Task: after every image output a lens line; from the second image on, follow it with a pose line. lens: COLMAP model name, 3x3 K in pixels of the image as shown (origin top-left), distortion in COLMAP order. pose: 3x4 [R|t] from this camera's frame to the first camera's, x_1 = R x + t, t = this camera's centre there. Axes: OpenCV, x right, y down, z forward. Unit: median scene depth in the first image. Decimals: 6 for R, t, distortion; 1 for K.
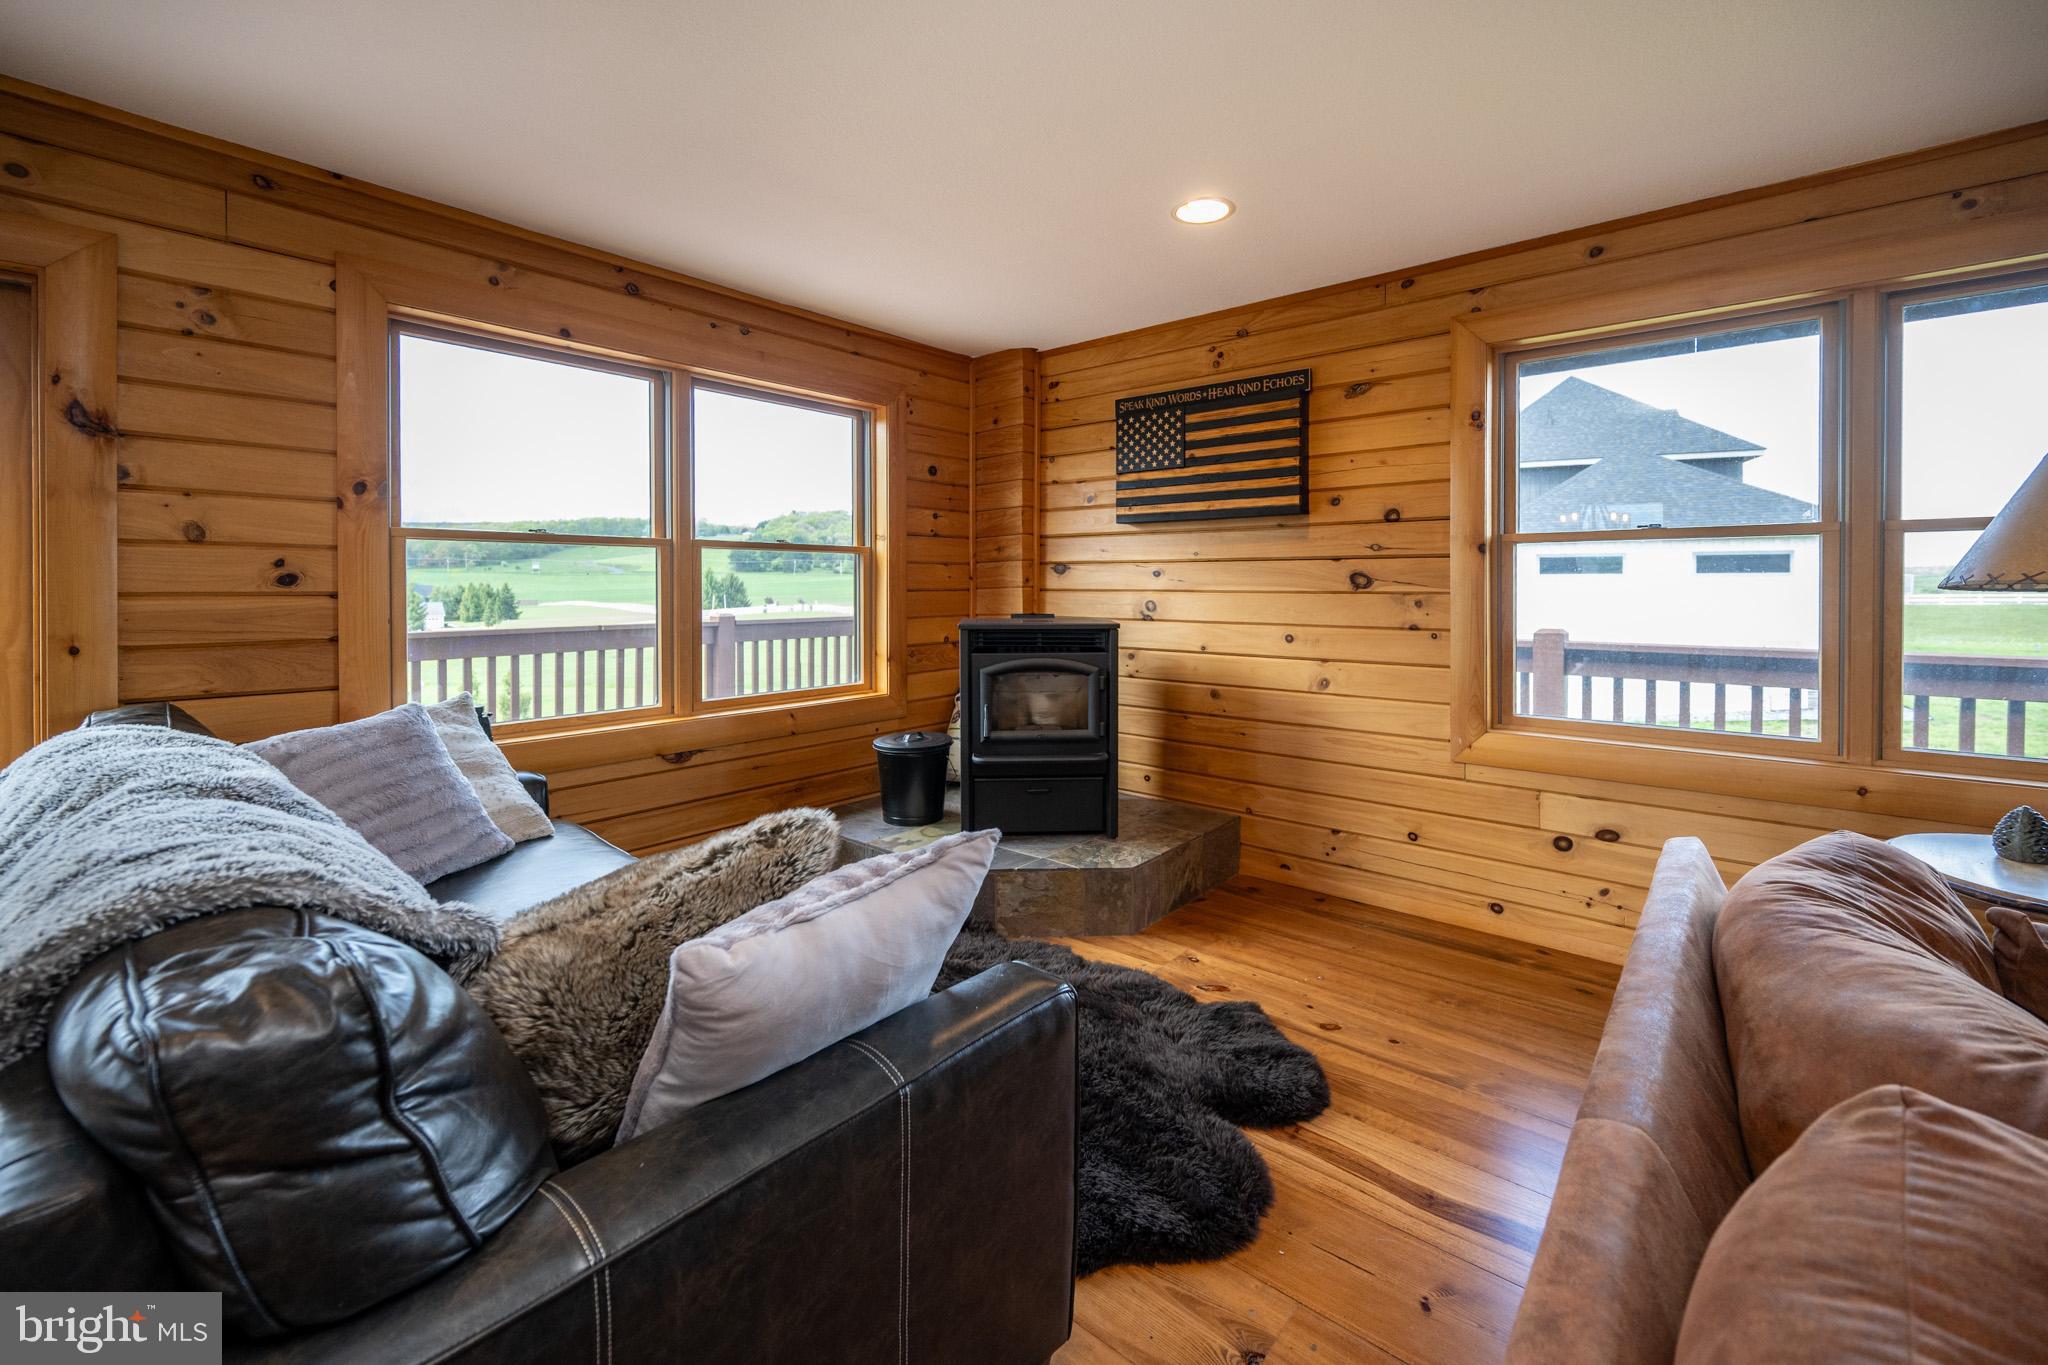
lens RADIAL K [[828.7, 0, 1039.5], [0, 828.7, 594.7], [0, 0, 1]] dist [-0.003056, 0.000549]
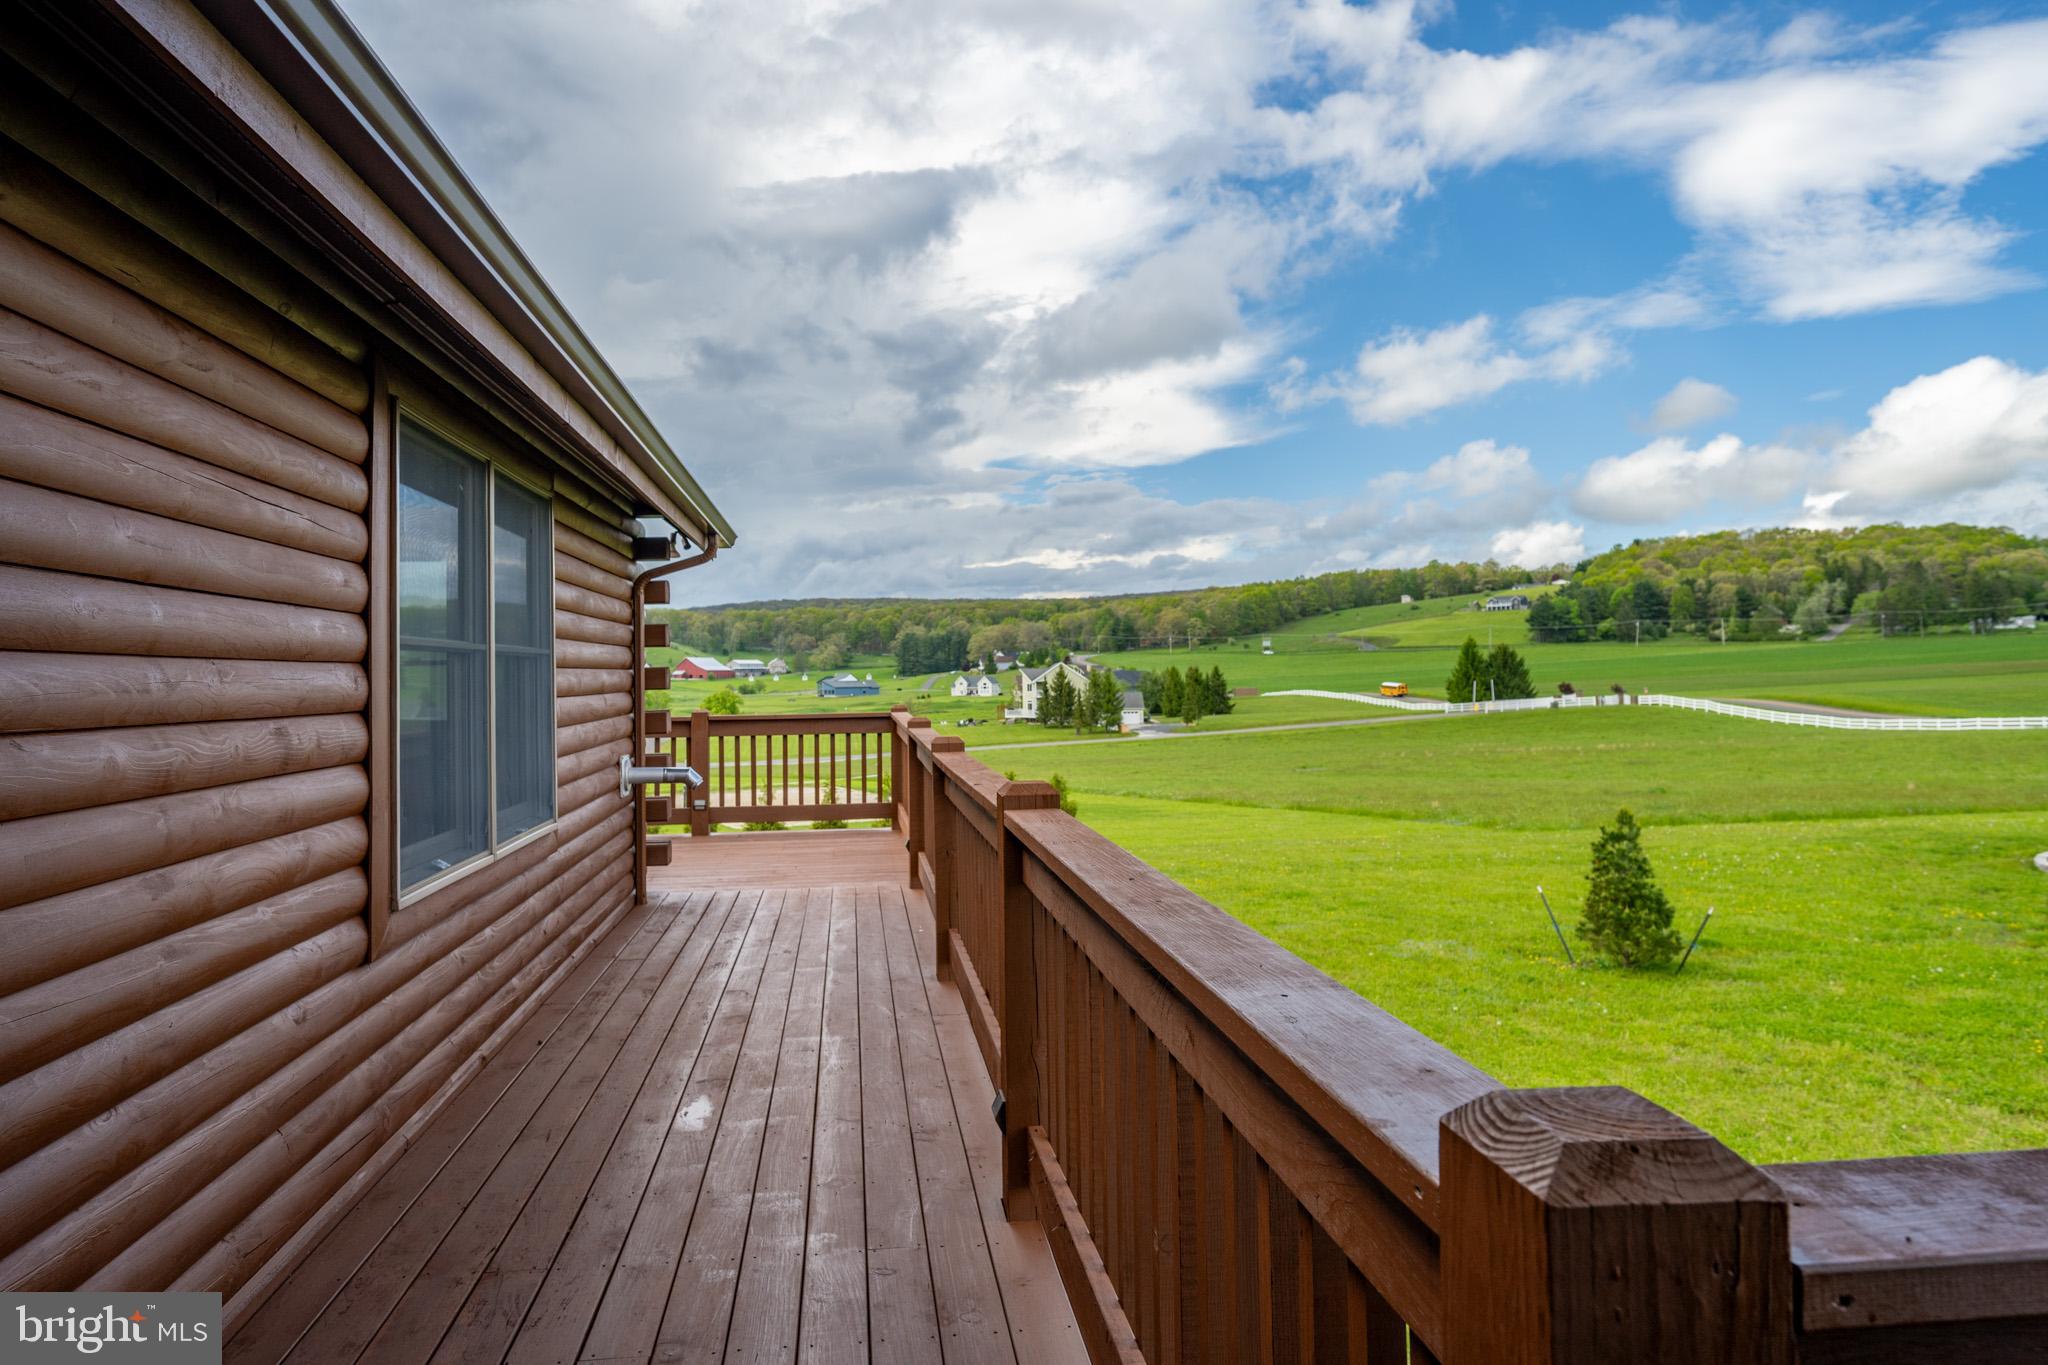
lens RADIAL K [[1288.6, 0, 1016.7], [0, 1288.6, 669.0], [0, 0, 1]] dist [-0.007633, 0.001445]
pose [[0.729285, -0.014134, -0.684064, 0.017153], [0.008537, 0.999897, -0.011558, 0.000154], [0.684157, 0.002589, 0.729330, 0.007513]]
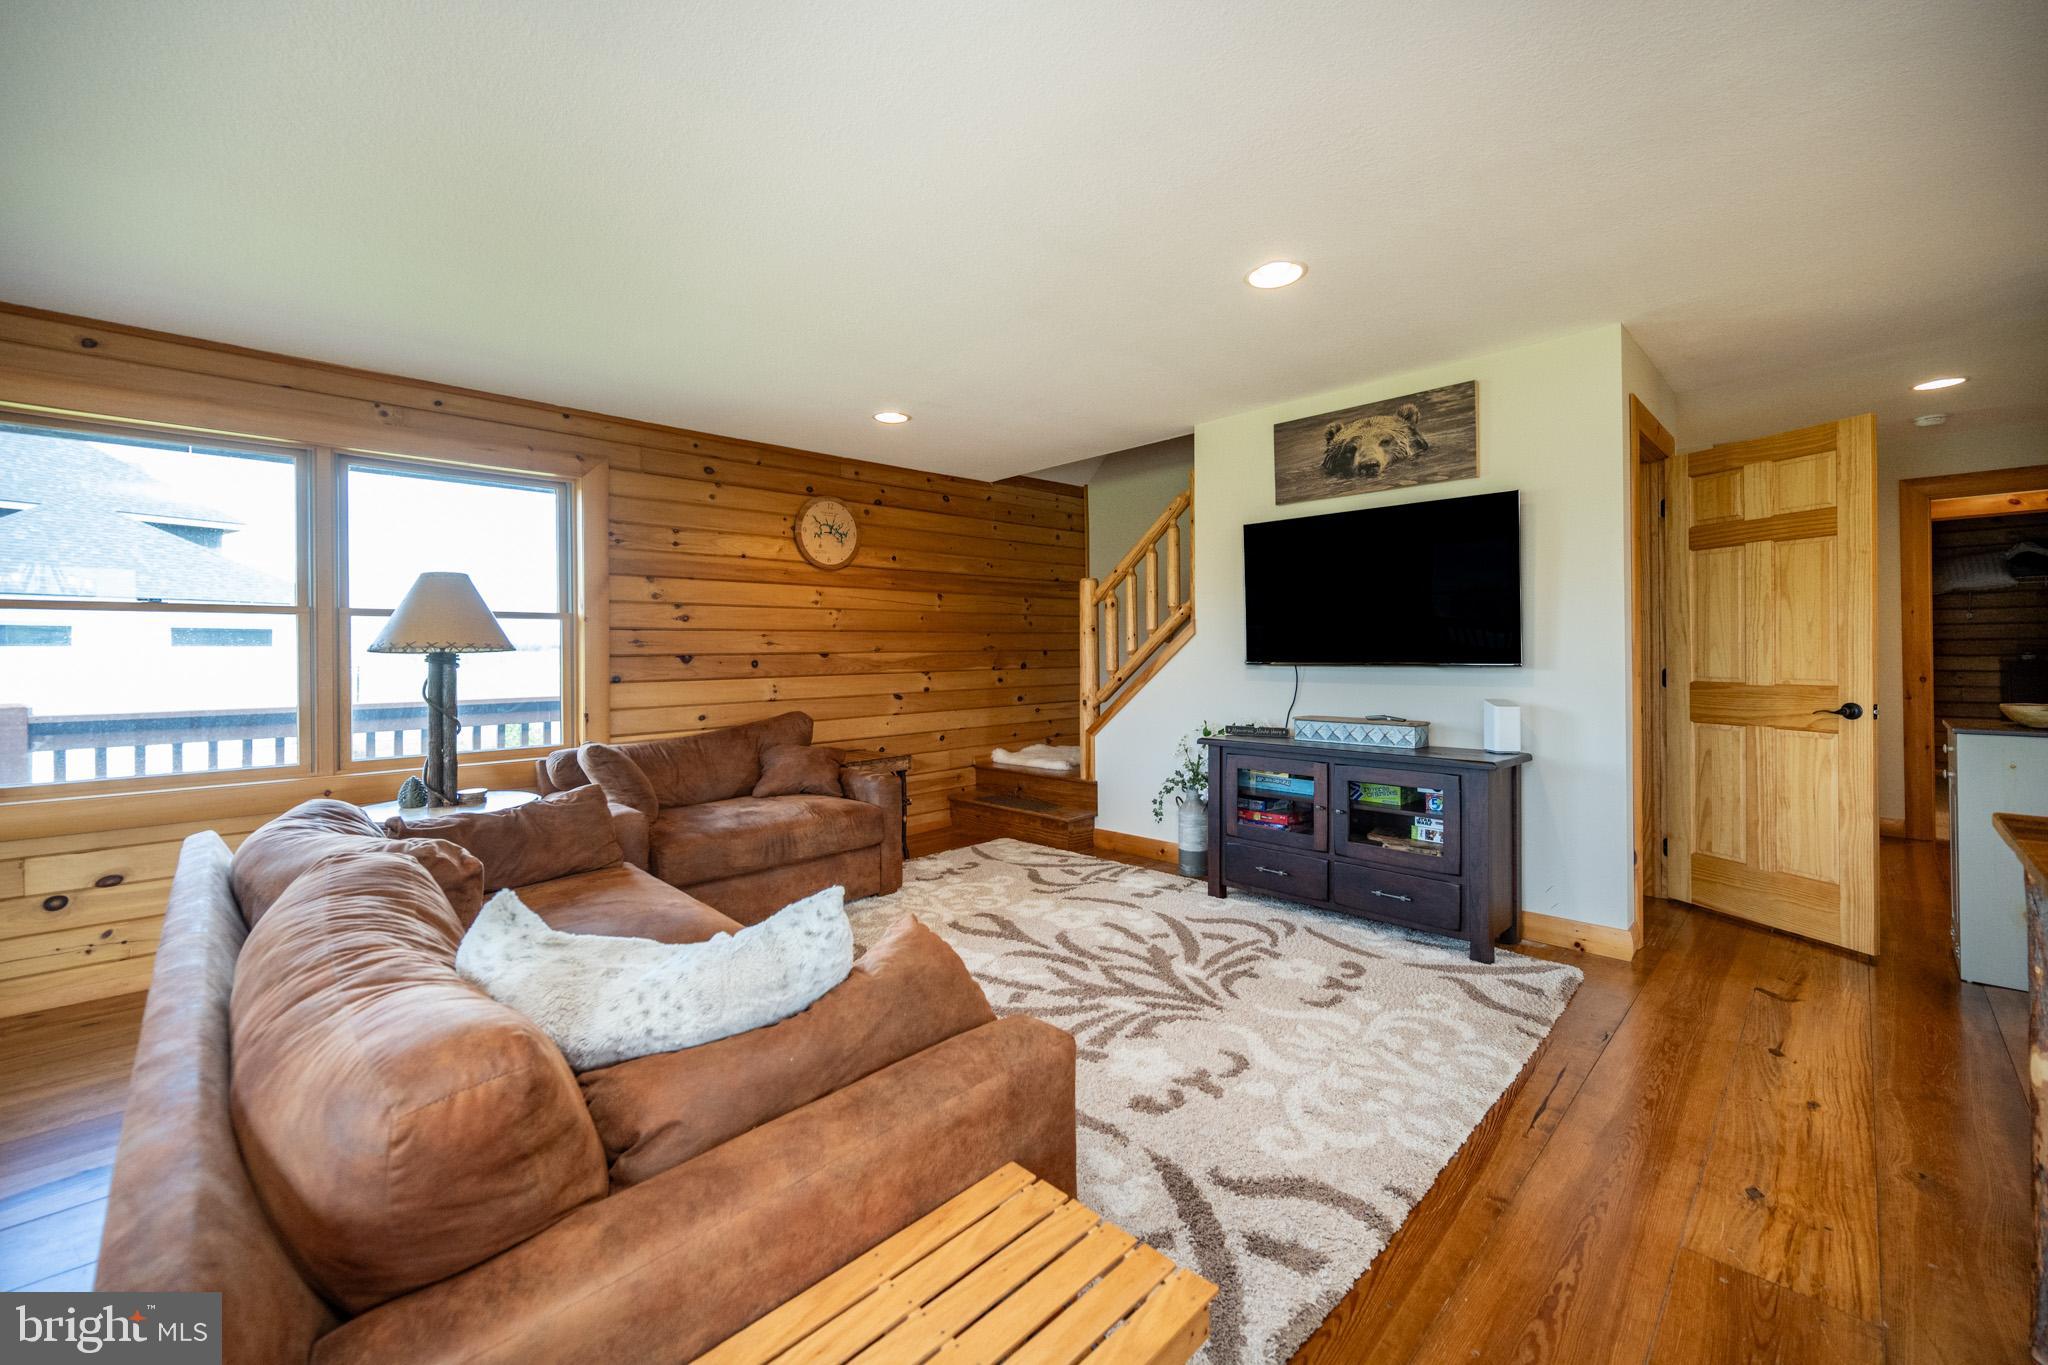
lens RADIAL K [[828.7, 0, 1040.2], [0, 828.7, 651.1], [0, 0, 1]] dist [-0.003056, 0.000549]
pose [[0.084180, 0.002794, 0.996447, -0.235129], [0.019015, 0.999809, -0.004410, 0.012507], [-0.996269, 0.019319, 0.084111, -0.254229]]
